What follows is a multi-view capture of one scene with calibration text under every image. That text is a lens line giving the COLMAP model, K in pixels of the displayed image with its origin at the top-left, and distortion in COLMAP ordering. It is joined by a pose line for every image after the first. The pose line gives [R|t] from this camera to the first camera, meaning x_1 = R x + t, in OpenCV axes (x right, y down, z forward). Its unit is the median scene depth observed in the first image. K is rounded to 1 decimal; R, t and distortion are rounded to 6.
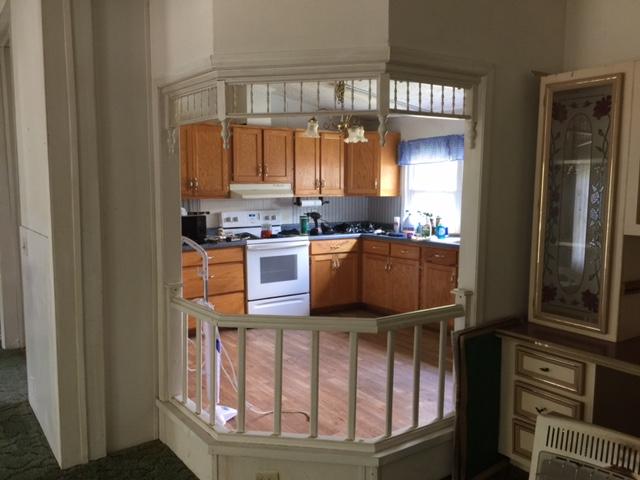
lens RADIAL K [[555.5, 0, 320.0], [0, 555.5, 240.0], [0, 0, 1]] dist [0.037350, 0.002768]
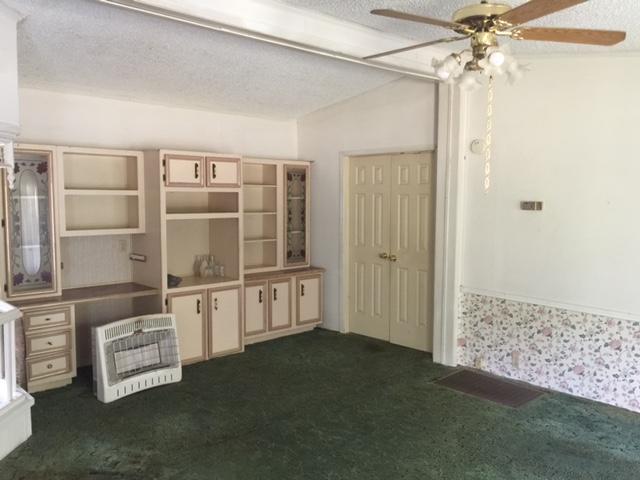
lens RADIAL K [[555.5, 0, 320.0], [0, 555.5, 240.0], [0, 0, 1]] dist [0.037350, 0.002768]
pose [[-0.115038, -0.083682, 0.989830, -1.366434], [0.101031, 0.990293, 0.095463, -0.087914], [-0.988210, 0.110985, -0.105467, 0.334711]]
